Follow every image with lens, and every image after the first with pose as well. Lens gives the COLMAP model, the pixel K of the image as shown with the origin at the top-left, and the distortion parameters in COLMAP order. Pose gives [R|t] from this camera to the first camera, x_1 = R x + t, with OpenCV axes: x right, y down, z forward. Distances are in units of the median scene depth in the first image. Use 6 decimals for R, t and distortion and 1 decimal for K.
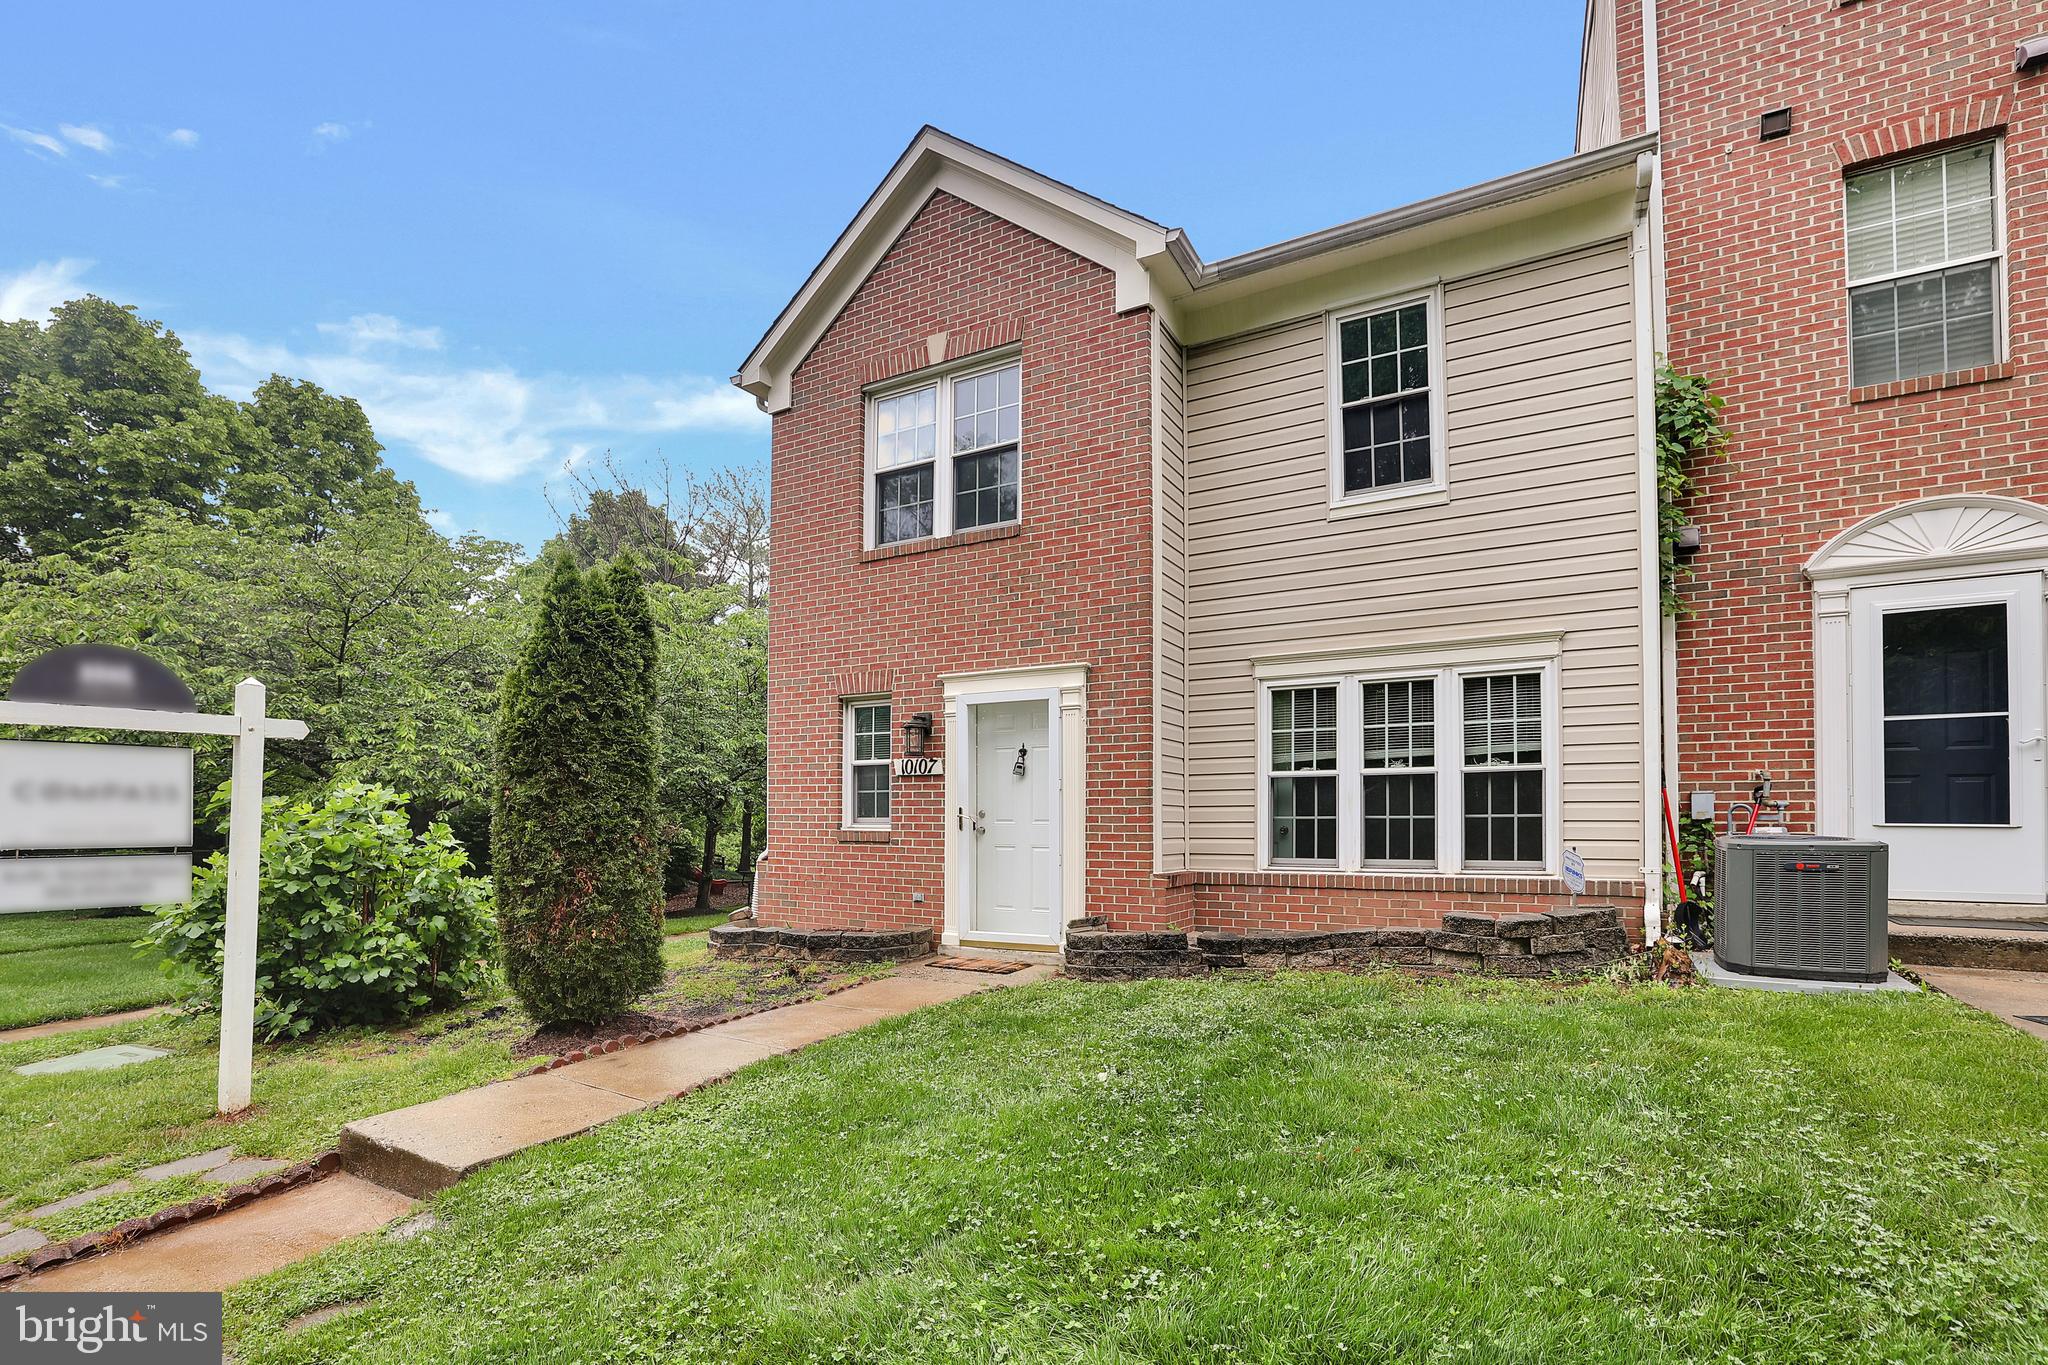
lens RADIAL K [[904.9, 0, 1024.0], [0, 904.9, 682.5], [0, 0, 1]] dist [-0.037091, 0.012477]
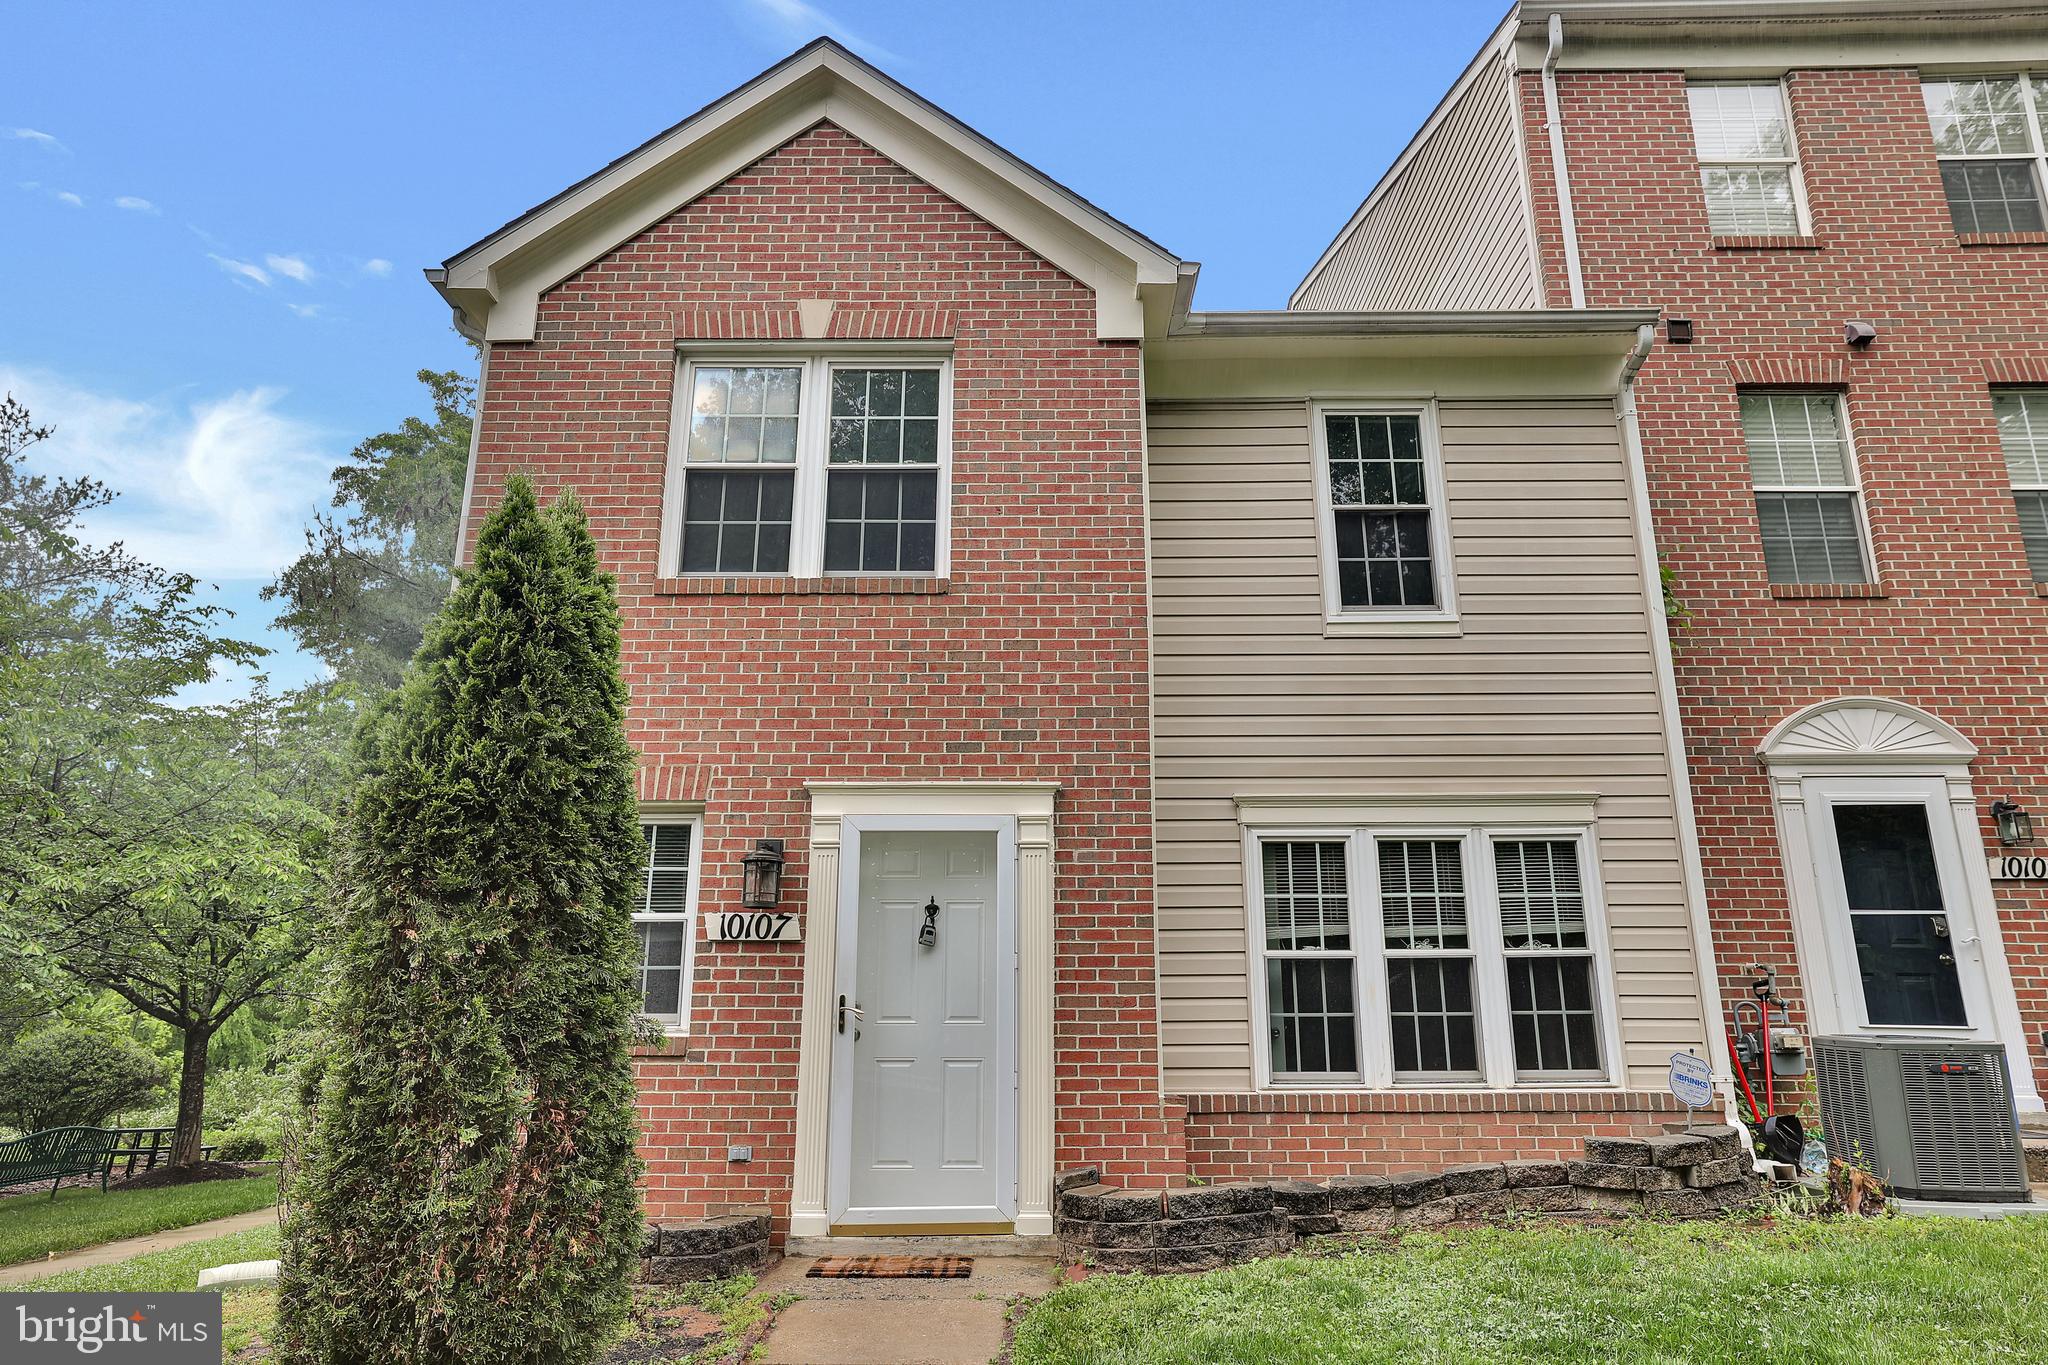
lens RADIAL K [[1196.0, 0, 958.6], [0, 1196.0, 566.3], [0, 0, 1]] dist [-0.011429, 0.015221]
pose [[0.877769, 0.174674, 0.446107, -0.461440], [-0.069492, 0.967738, -0.242186, 0.047838], [-0.474018, 0.181582, 0.861589, 0.200205]]
